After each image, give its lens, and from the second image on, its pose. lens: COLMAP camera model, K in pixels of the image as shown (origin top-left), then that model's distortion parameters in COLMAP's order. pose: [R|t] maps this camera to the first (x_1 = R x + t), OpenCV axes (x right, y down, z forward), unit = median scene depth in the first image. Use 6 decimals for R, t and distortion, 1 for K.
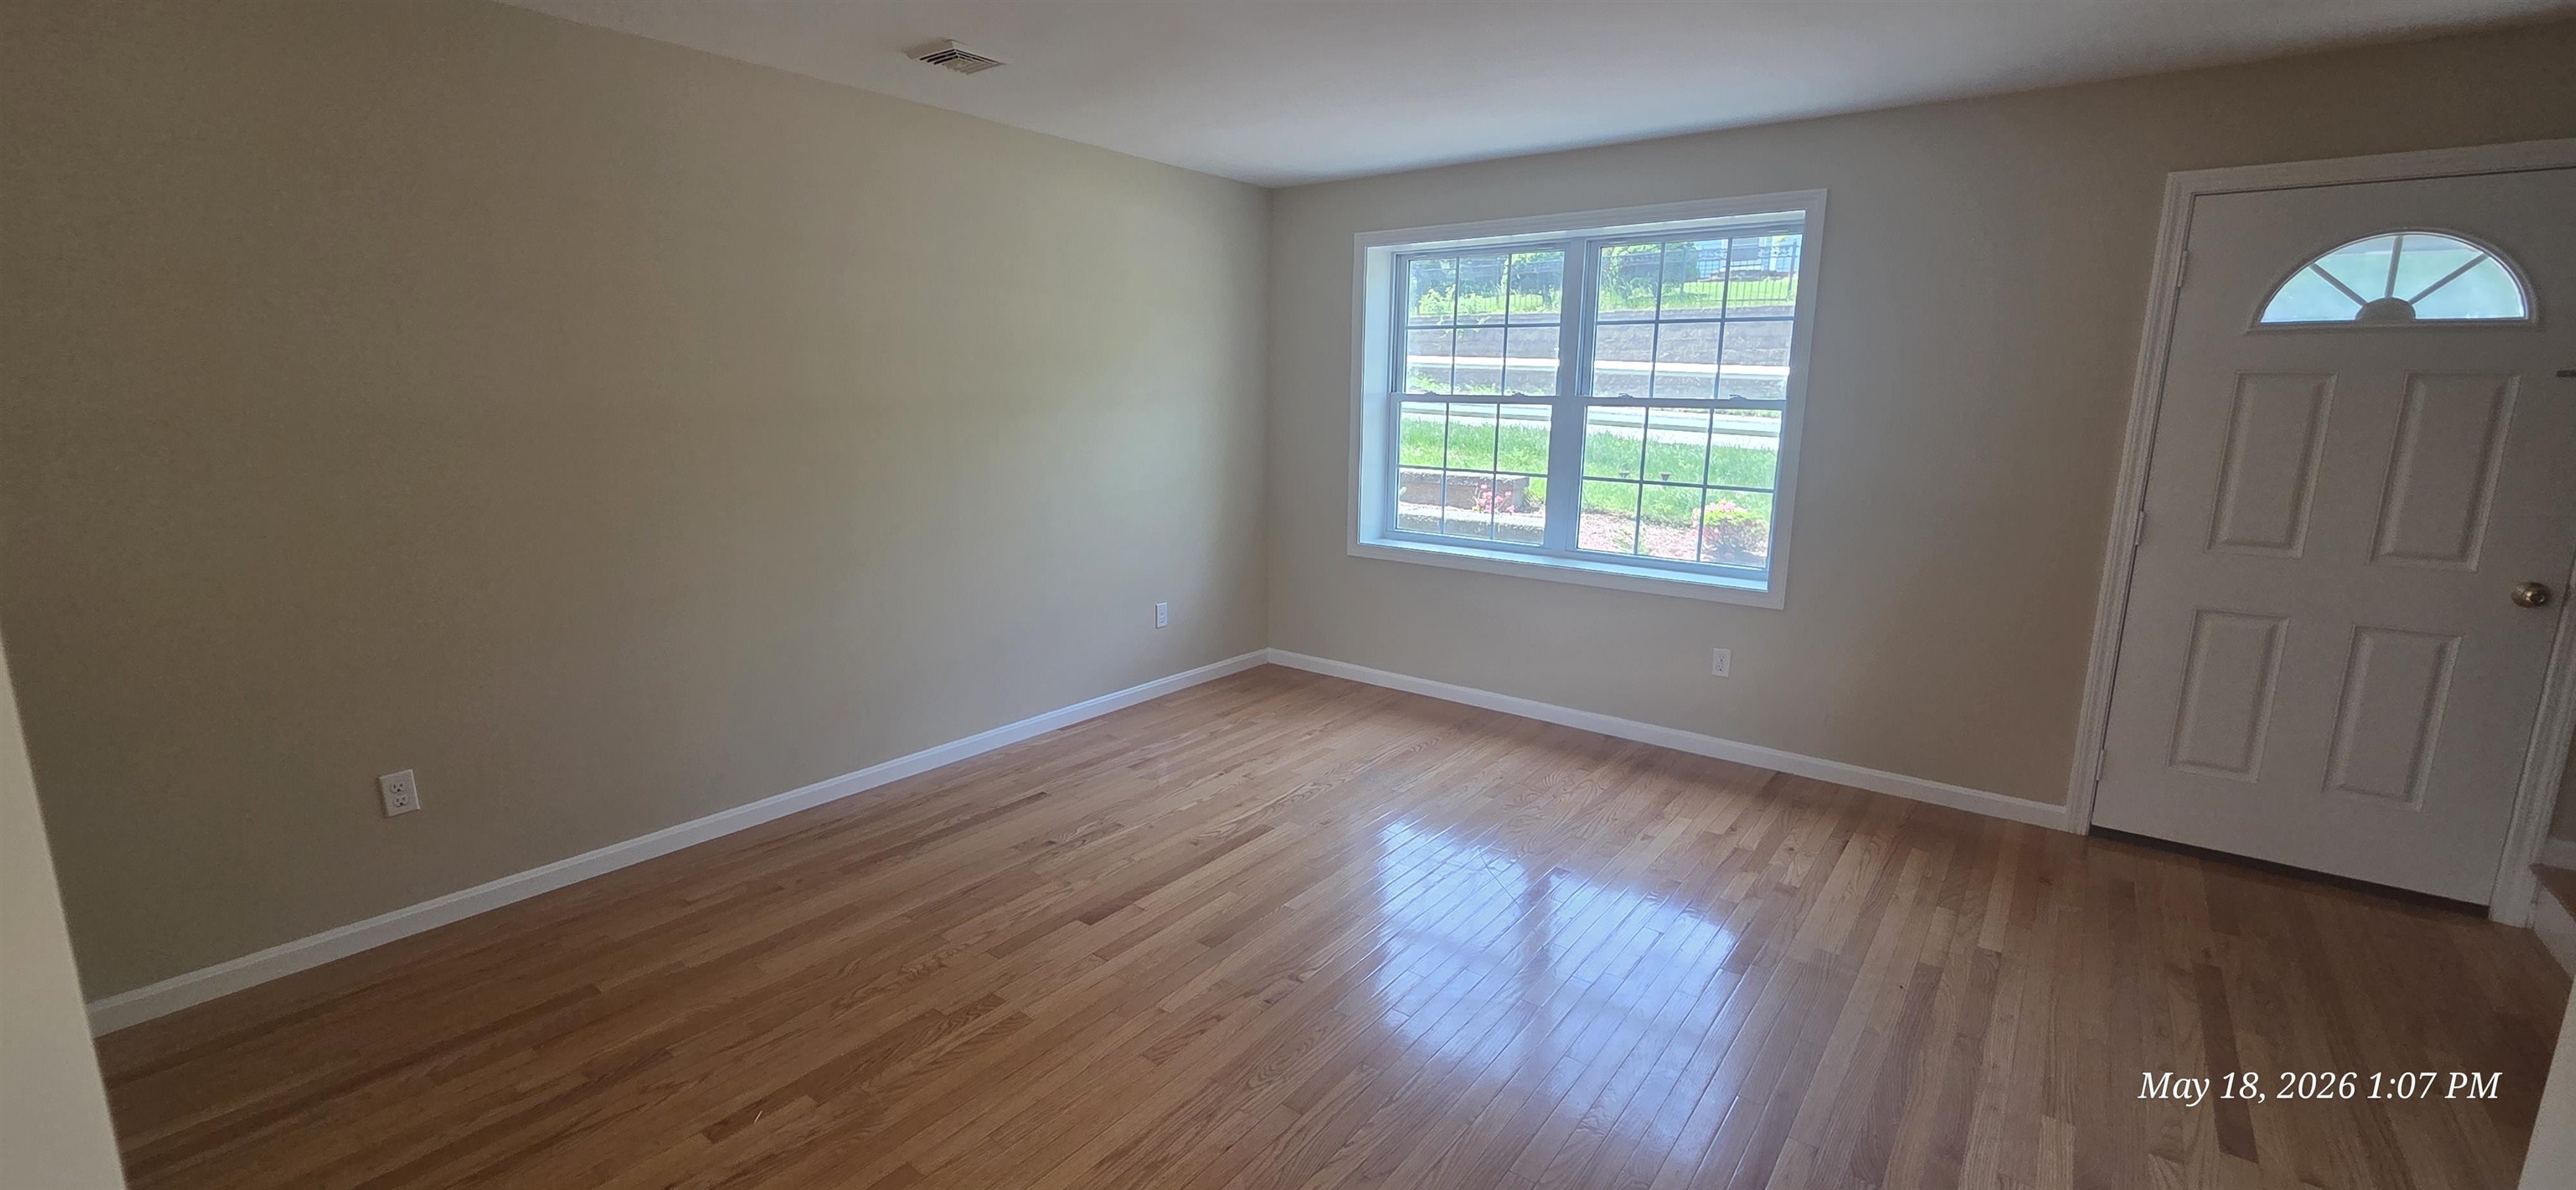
lens RADIAL K [[1066.3, 0, 1289.7], [0, 1066.3, 583.7], [0, 0, 1]] dist [0.002218, 0.000241]
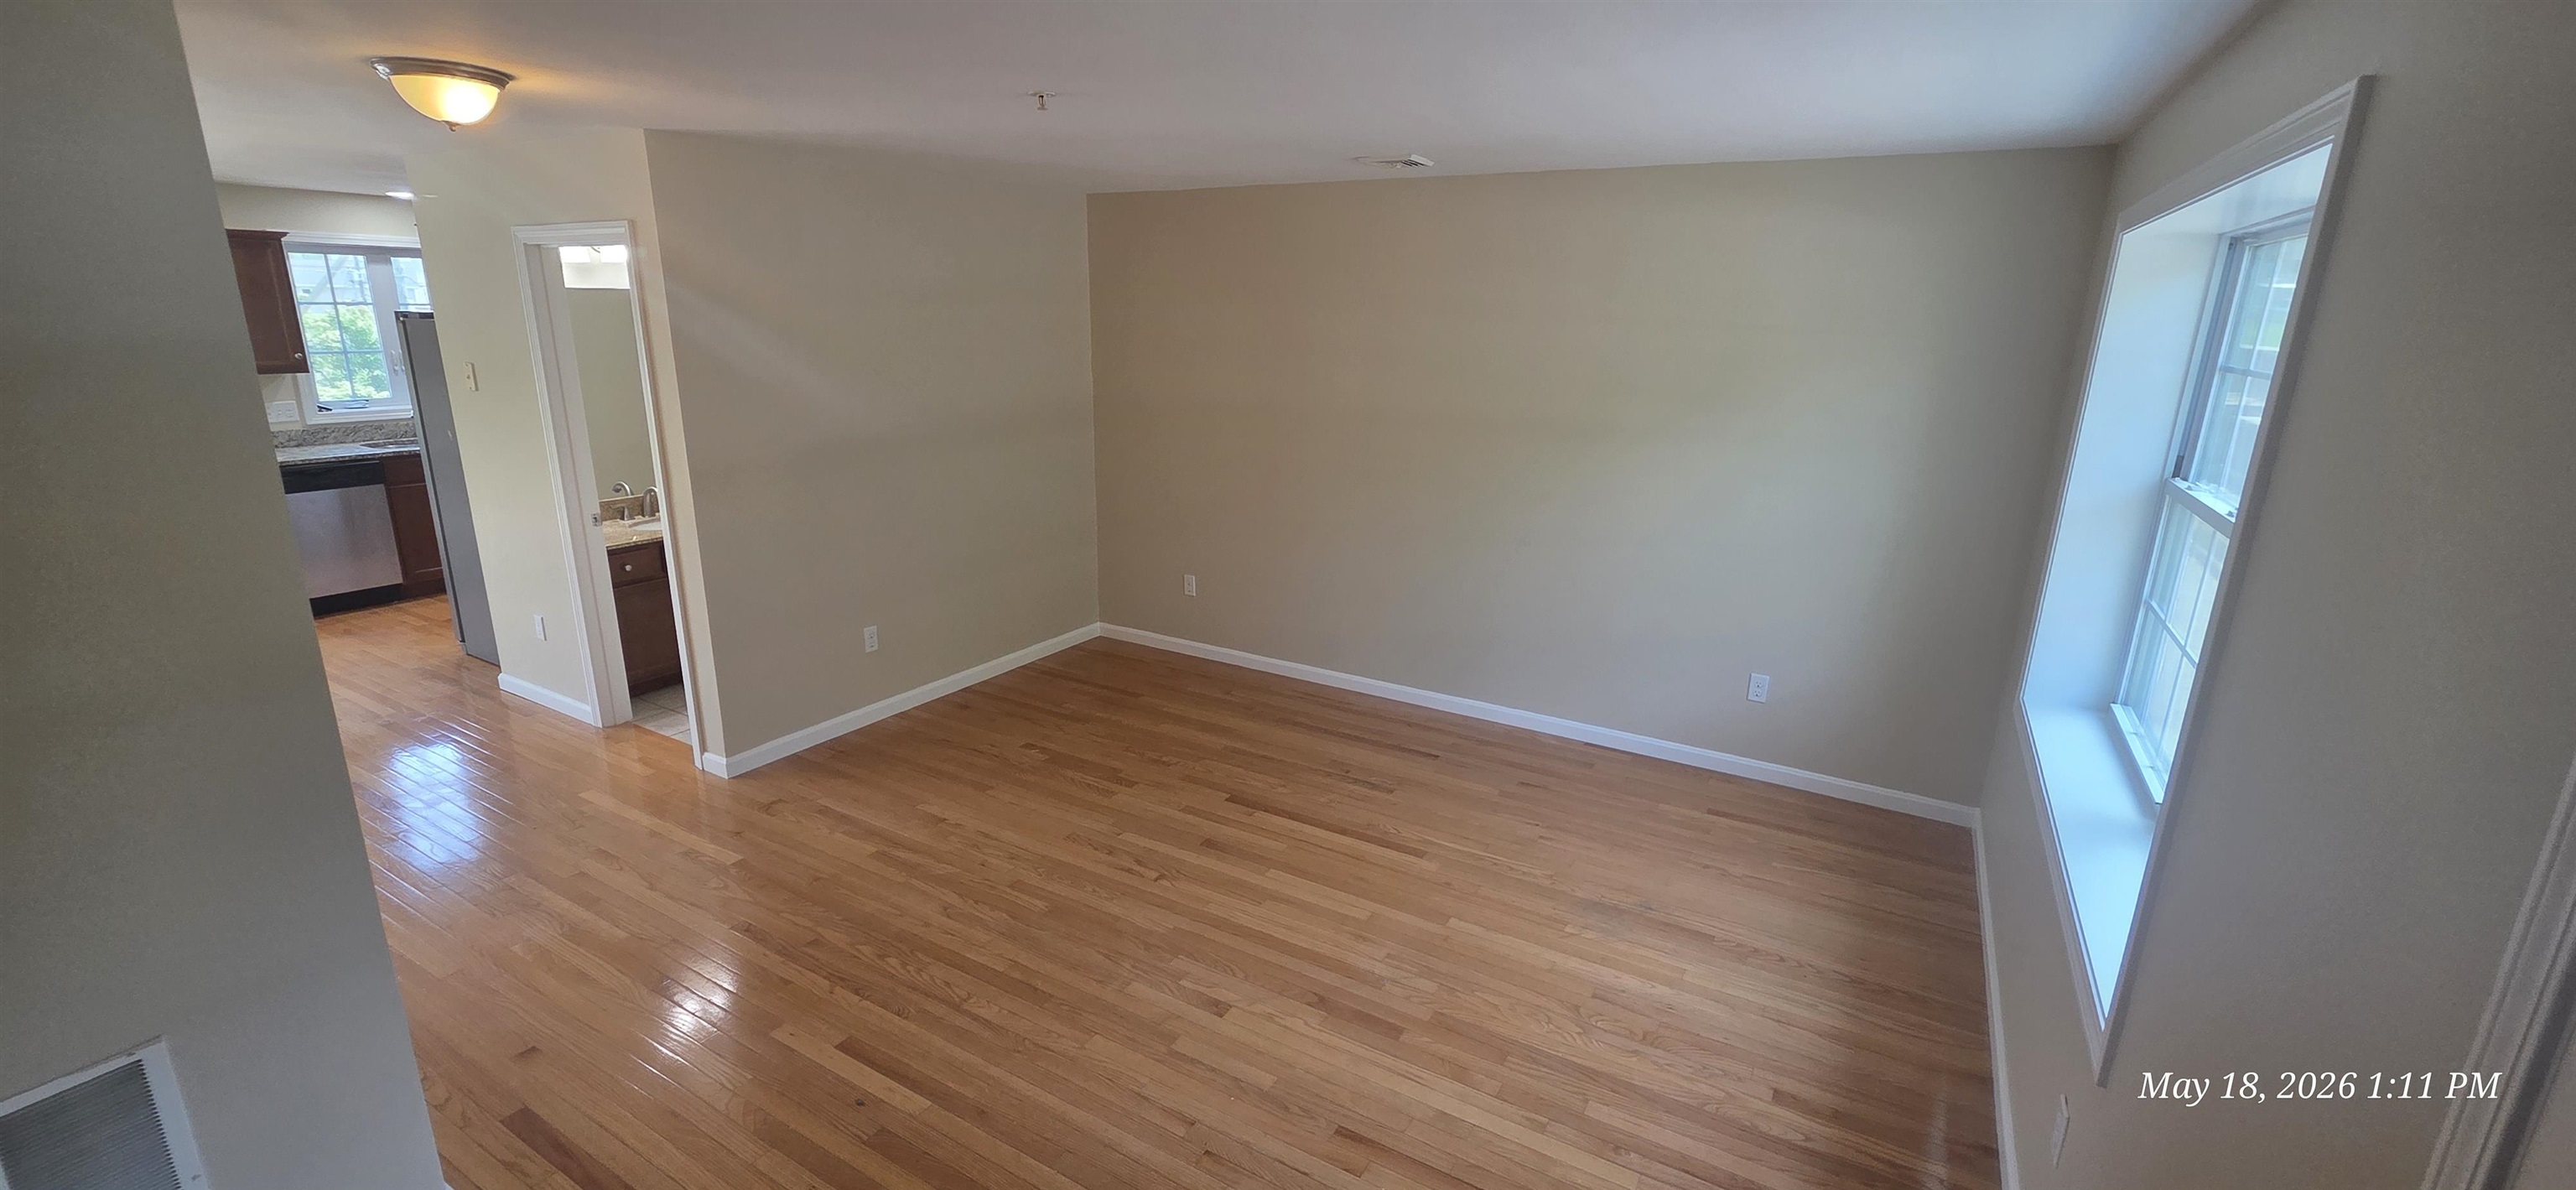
lens RADIAL K [[1066.3, 0, 1286.7], [0, 1066.3, 590.0], [0, 0, 1]] dist [0.002218, 0.000241]
pose [[0.104040, 0.249176, -0.962854, 0.921507], [-0.196802, 0.954123, 0.225651, -0.235640], [0.974908, 0.166014, 0.148305, 0.669680]]
